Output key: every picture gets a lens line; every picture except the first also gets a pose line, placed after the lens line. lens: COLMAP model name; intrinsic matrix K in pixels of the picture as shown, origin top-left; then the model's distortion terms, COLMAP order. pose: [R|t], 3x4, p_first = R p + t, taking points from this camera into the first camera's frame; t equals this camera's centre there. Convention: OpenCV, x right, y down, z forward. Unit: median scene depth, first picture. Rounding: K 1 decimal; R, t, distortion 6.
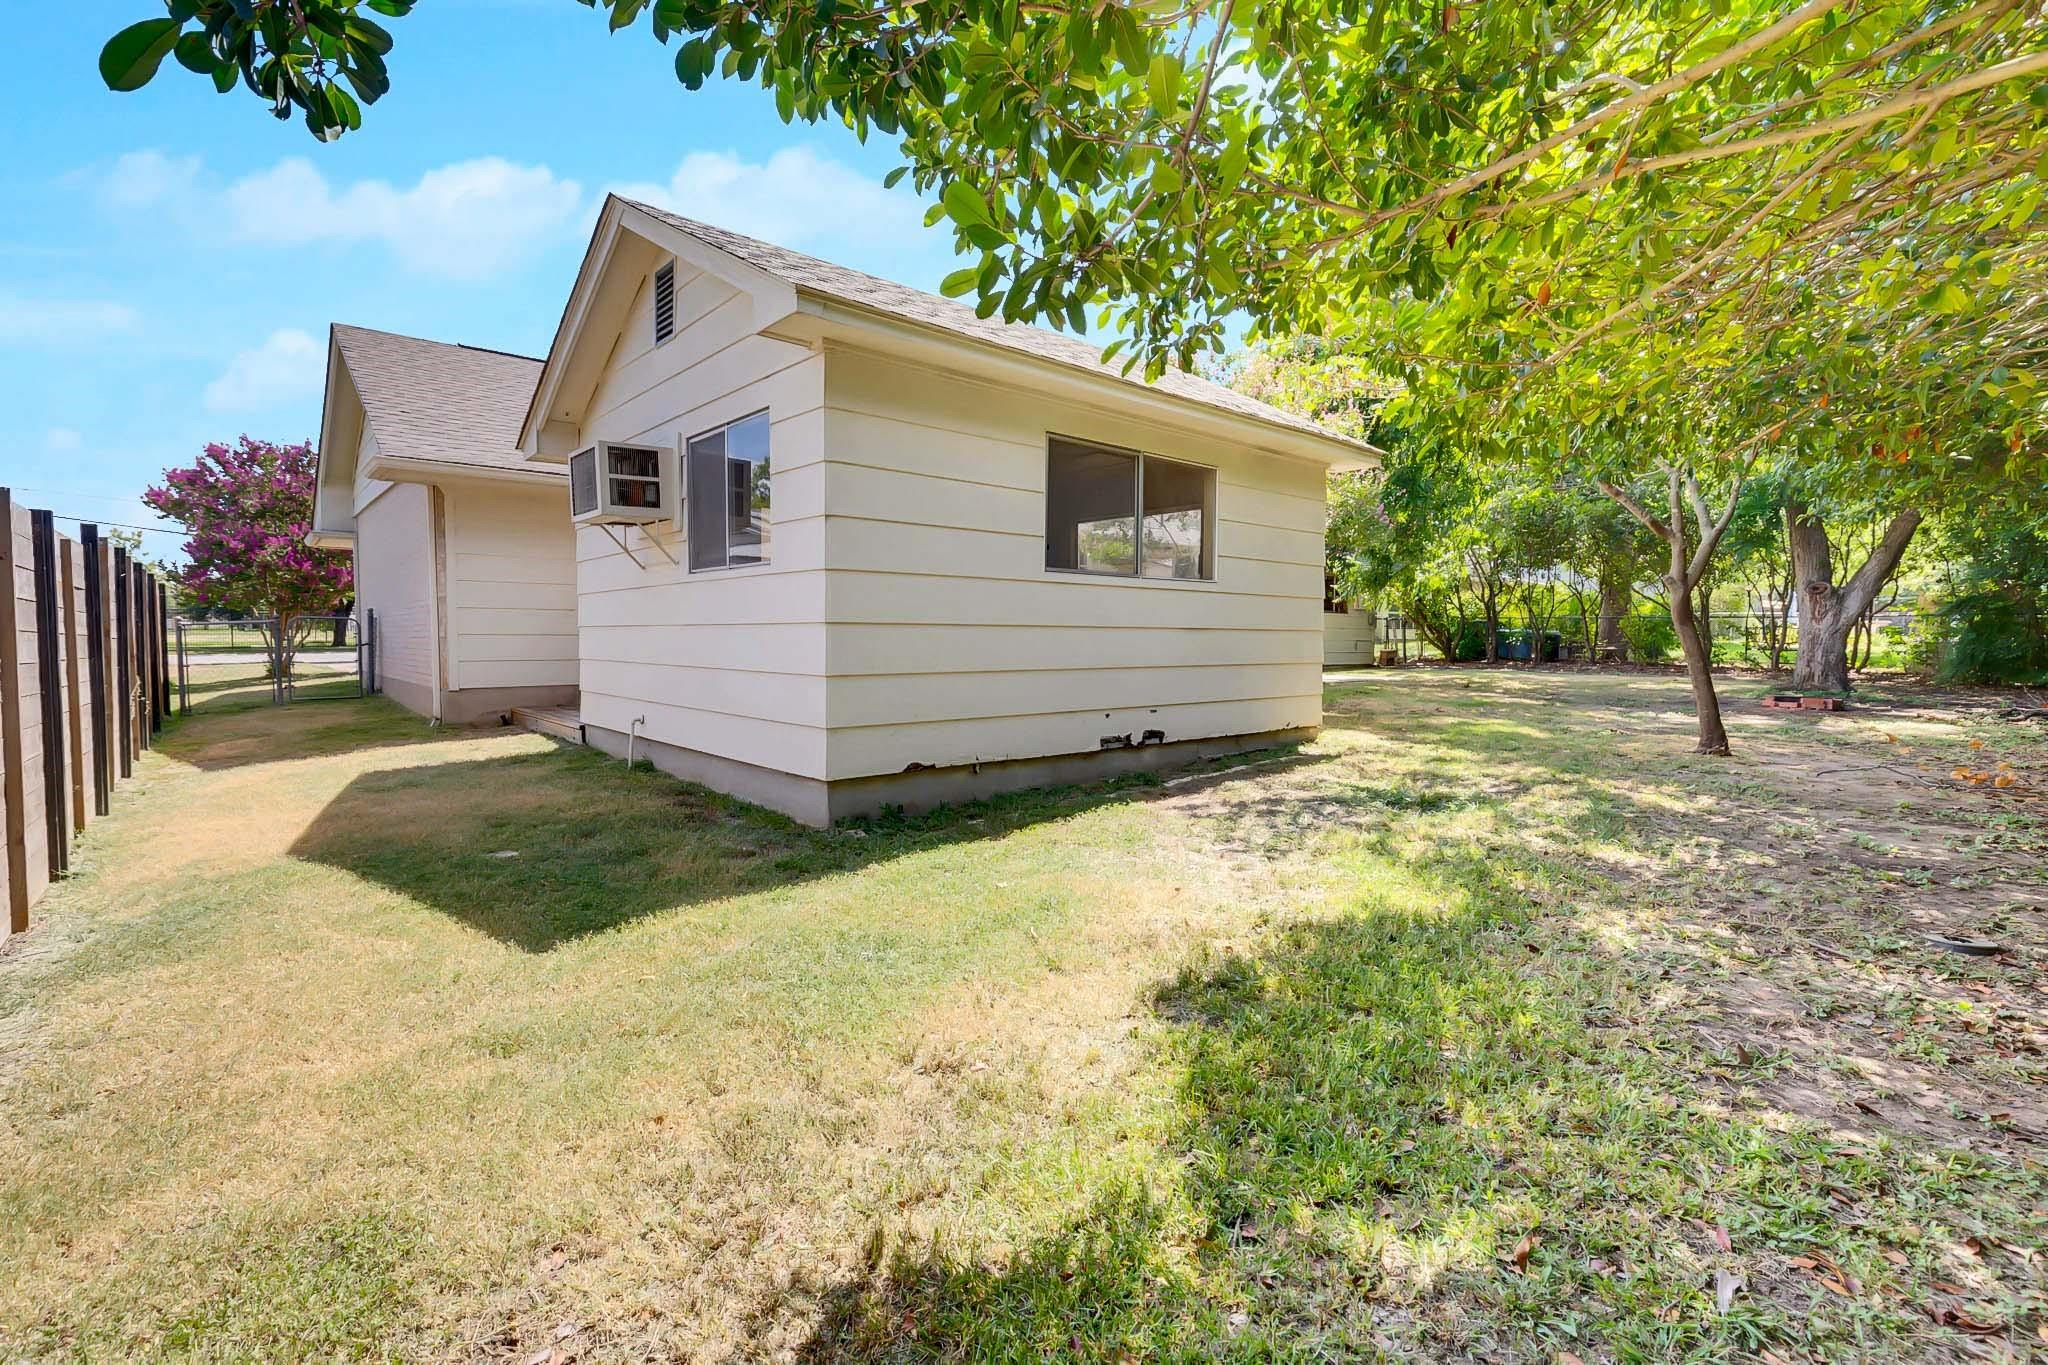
lens RADIAL K [[920.3, 0, 1031.1], [0, 920.3, 678.2], [0, 0, 1]] dist [0.002502, 0.000010]
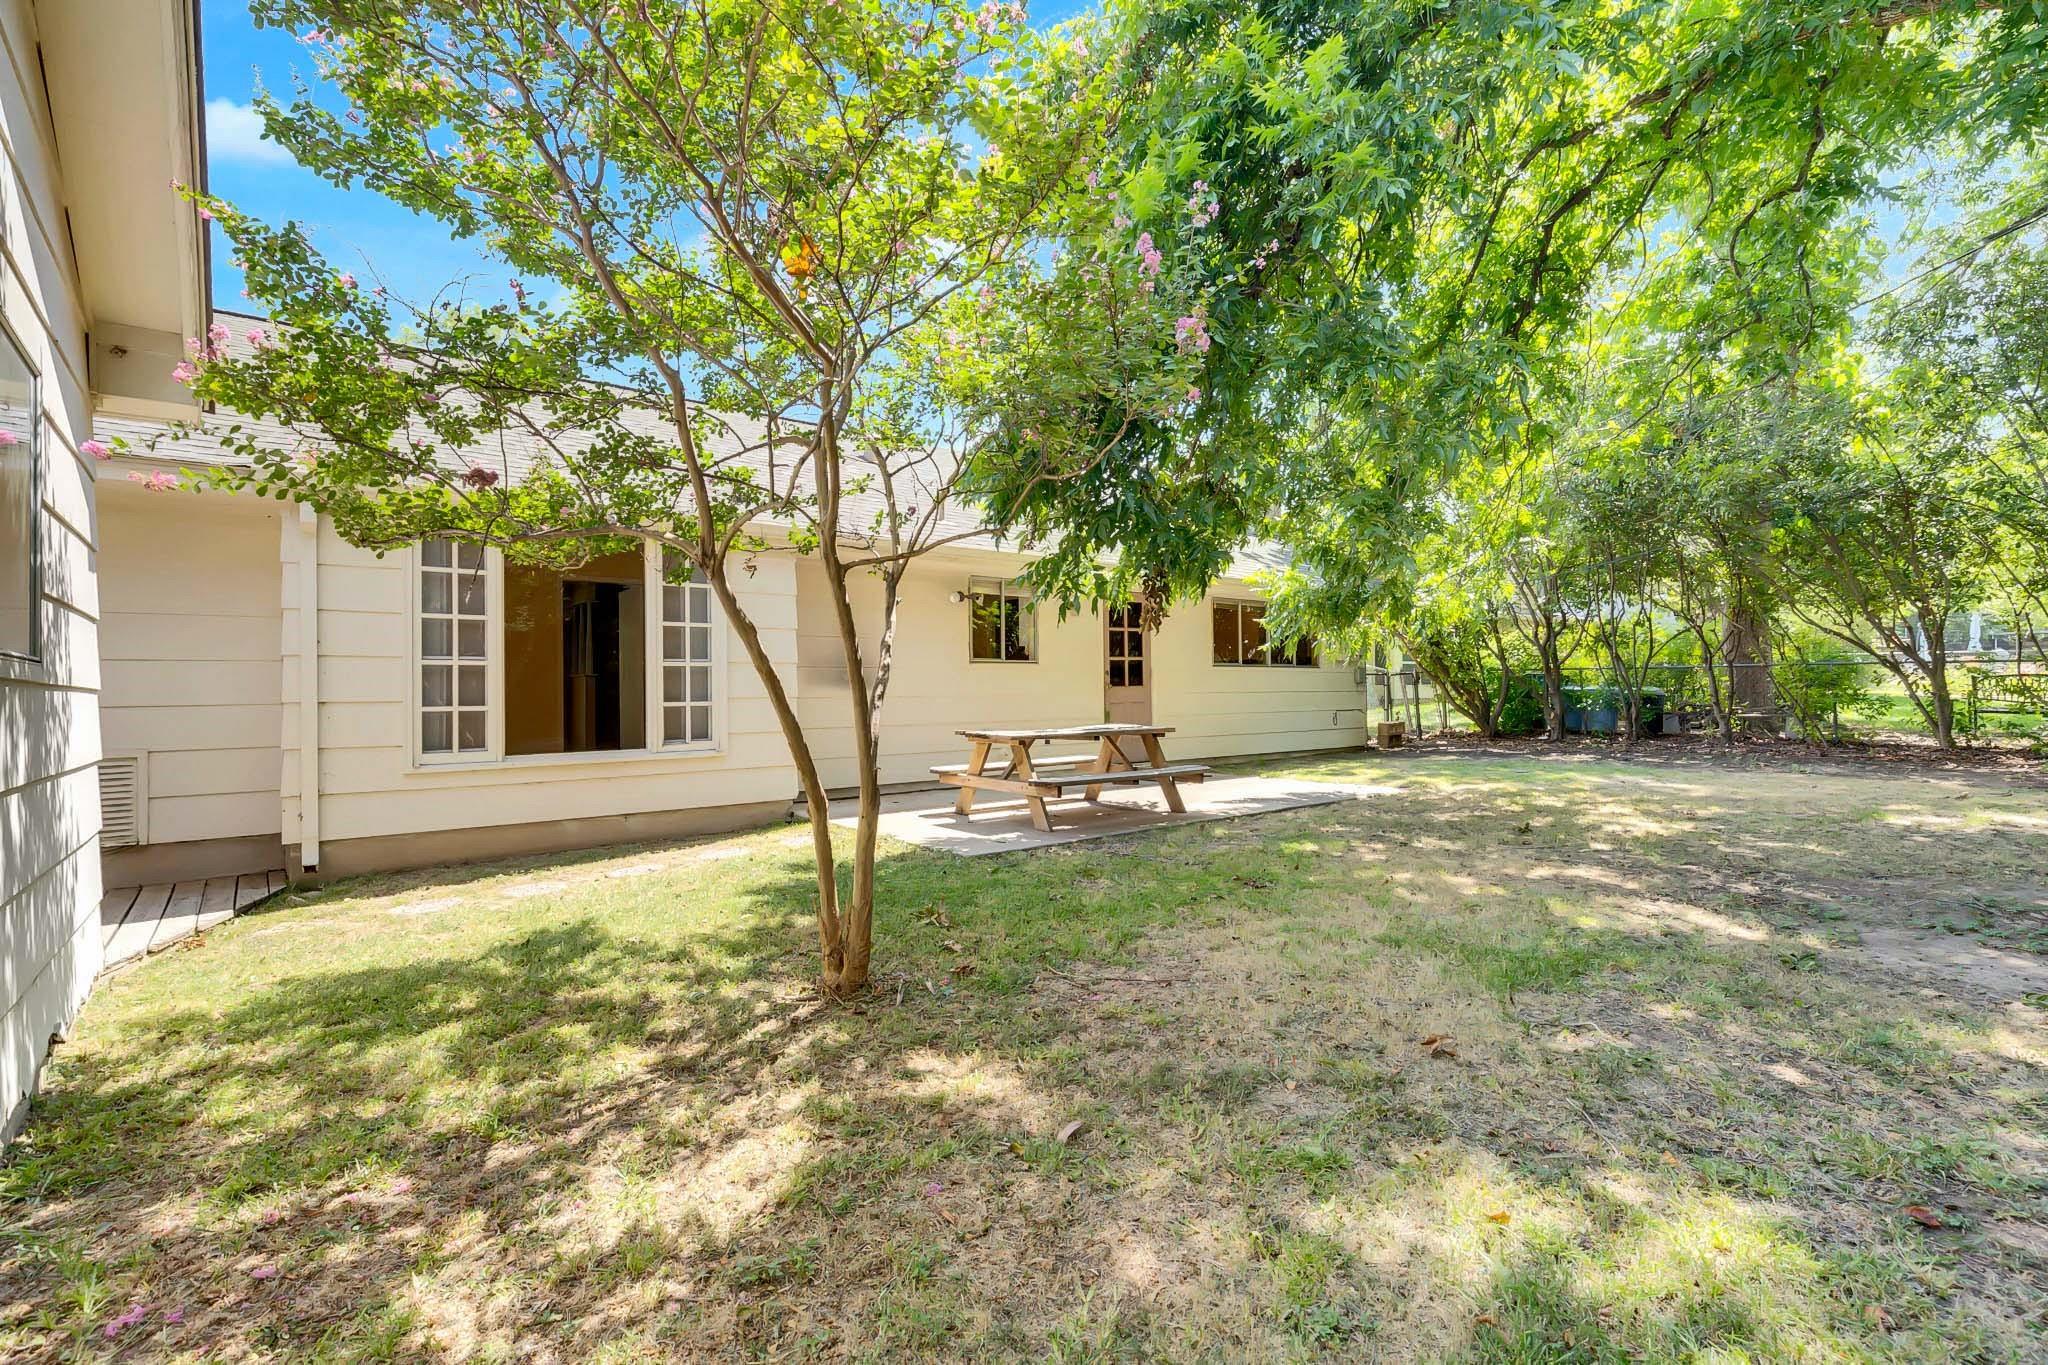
lens RADIAL K [[920.3, 0, 1031.1], [0, 920.3, 678.2], [0, 0, 1]] dist [0.002502, 0.000010]
pose [[0.999096, -0.014410, -0.040005, 0.165839], [0.012140, 0.998334, -0.056416, -0.027789], [0.040751, 0.055880, 0.997606, 0.351107]]
